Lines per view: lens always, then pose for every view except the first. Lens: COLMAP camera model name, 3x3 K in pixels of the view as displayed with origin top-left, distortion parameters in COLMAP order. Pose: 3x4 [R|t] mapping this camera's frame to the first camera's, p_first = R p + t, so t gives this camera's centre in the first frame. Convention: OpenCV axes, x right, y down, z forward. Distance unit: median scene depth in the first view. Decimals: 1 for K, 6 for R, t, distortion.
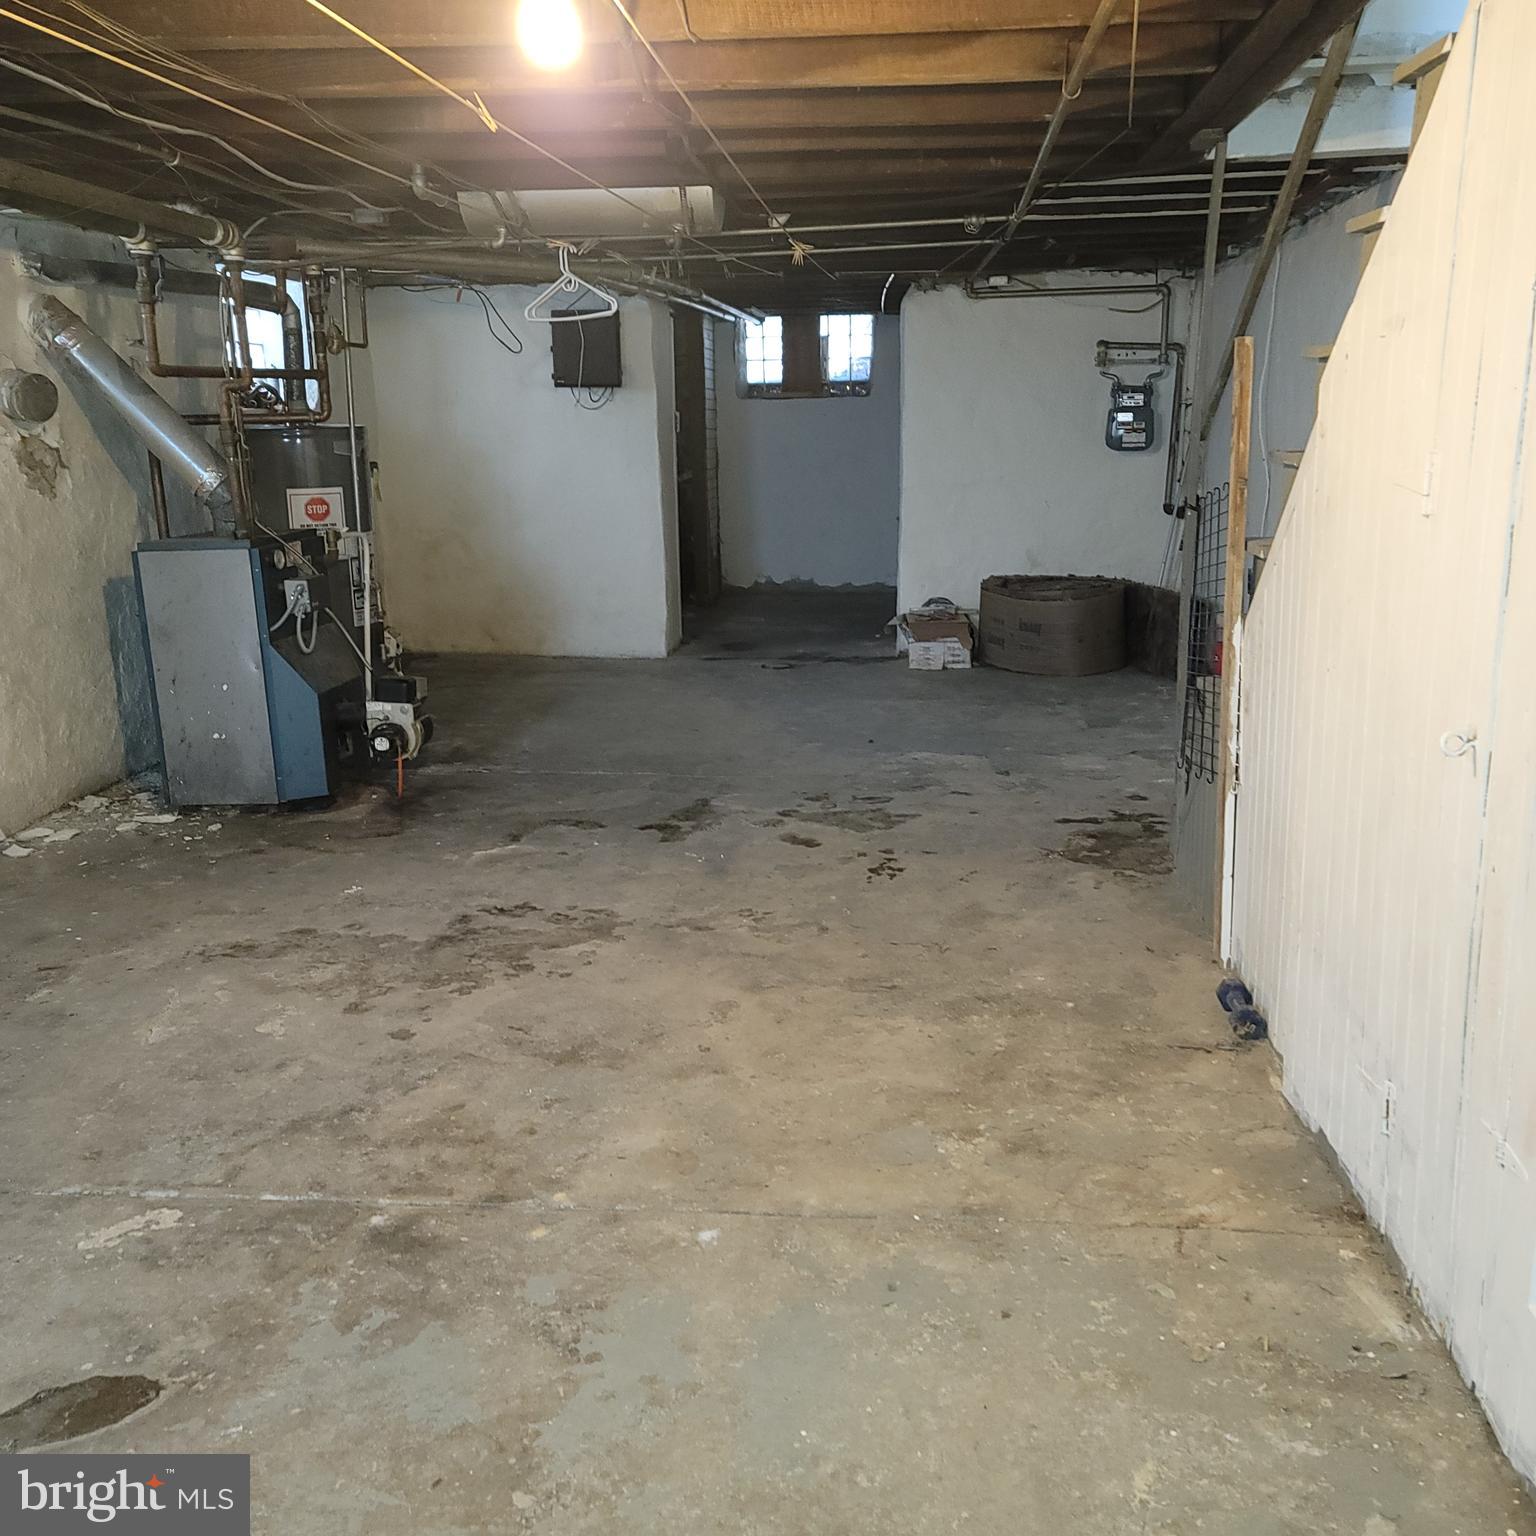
lens RADIAL K [[1511.1, 0, 765.6], [0, 1511.1, 783.8], [0, 0, 1]] dist [0.056640, -0.015940]
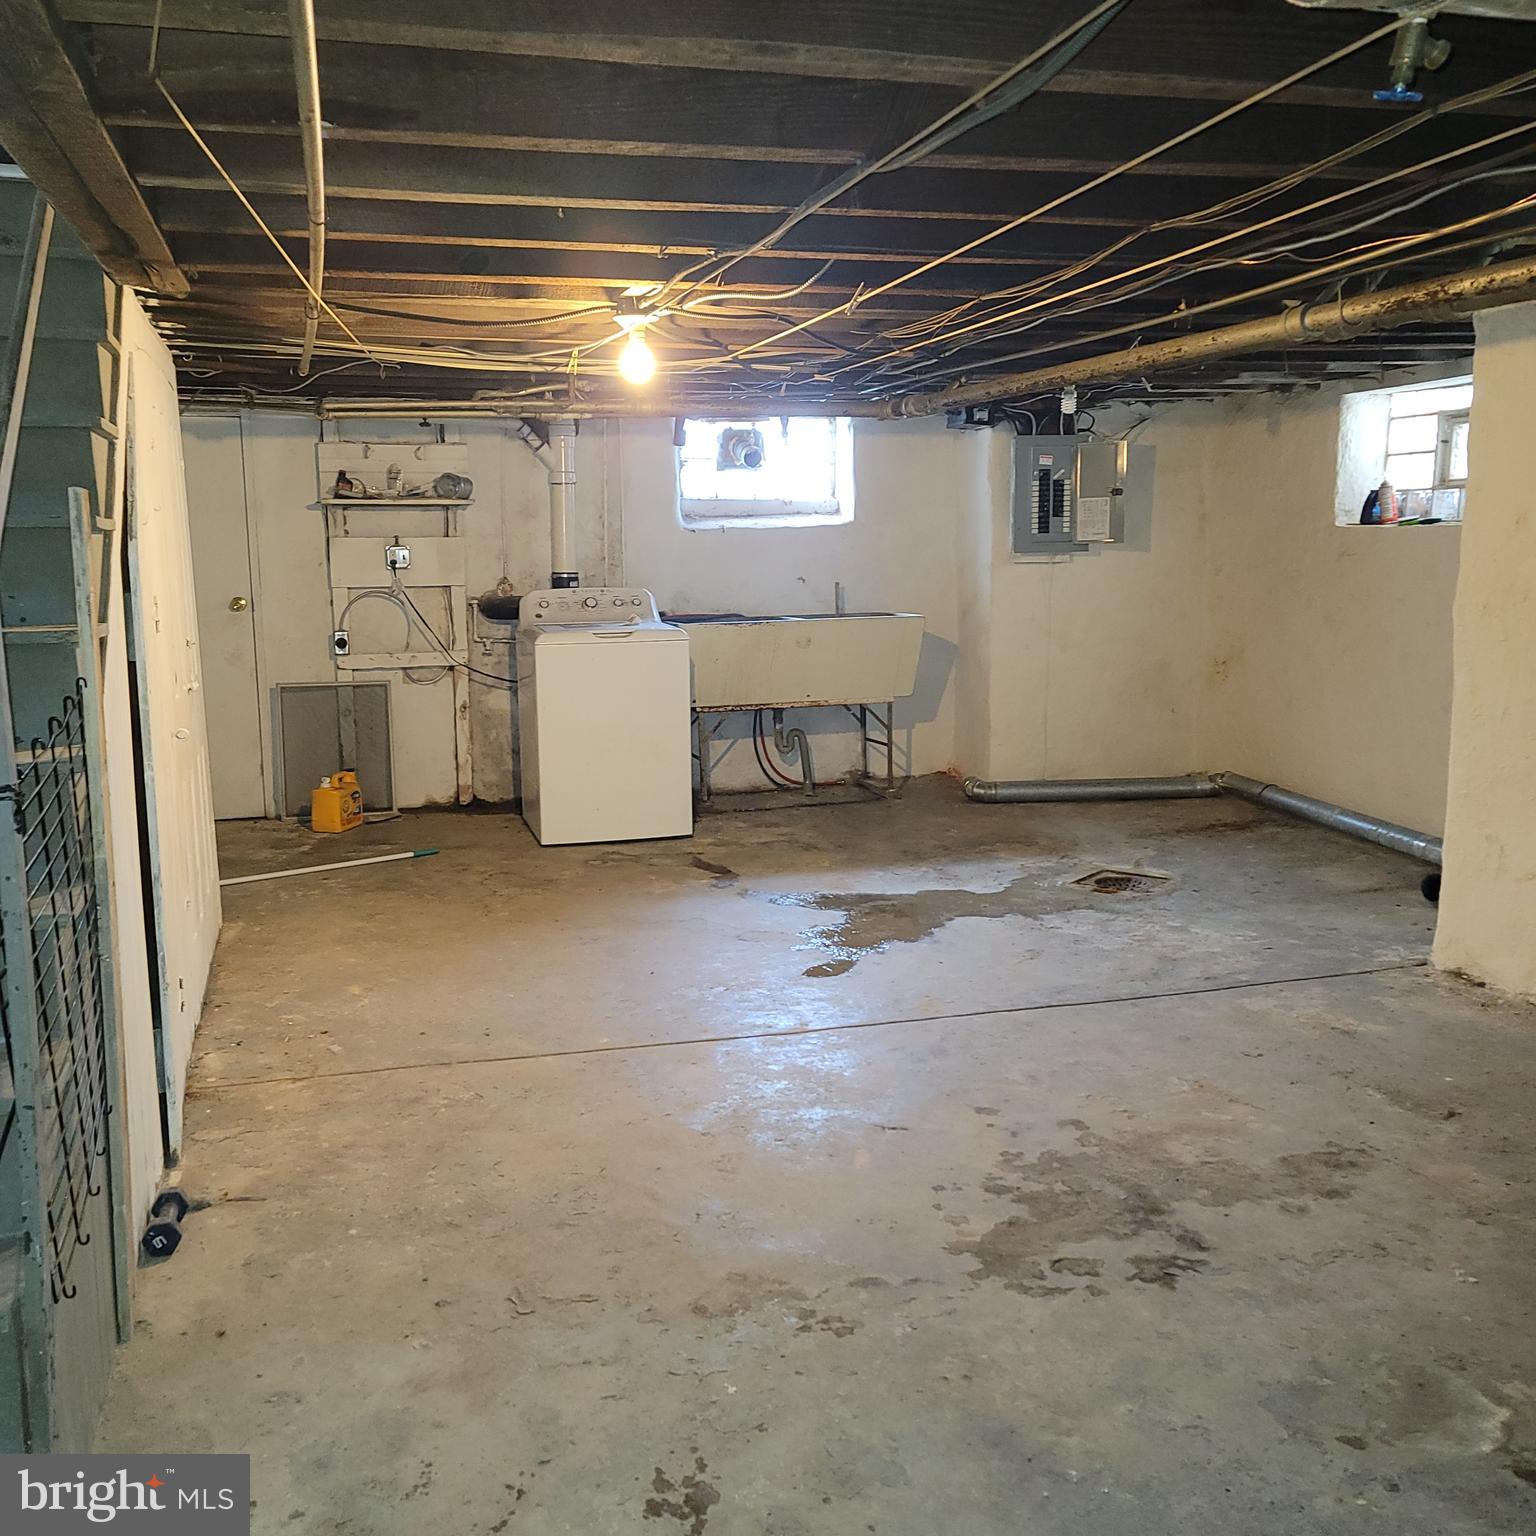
lens RADIAL K [[1593.8, 0, 767.1], [0, 1593.8, 790.2], [0, 0, 1]] dist [-0.015798, -0.009510]
pose [[-0.931843, 0.085259, -0.352703, 0.247703], [-0.057740, 0.924779, 0.376099, -0.399569], [0.358238, 0.370830, -0.856826, 1.574501]]
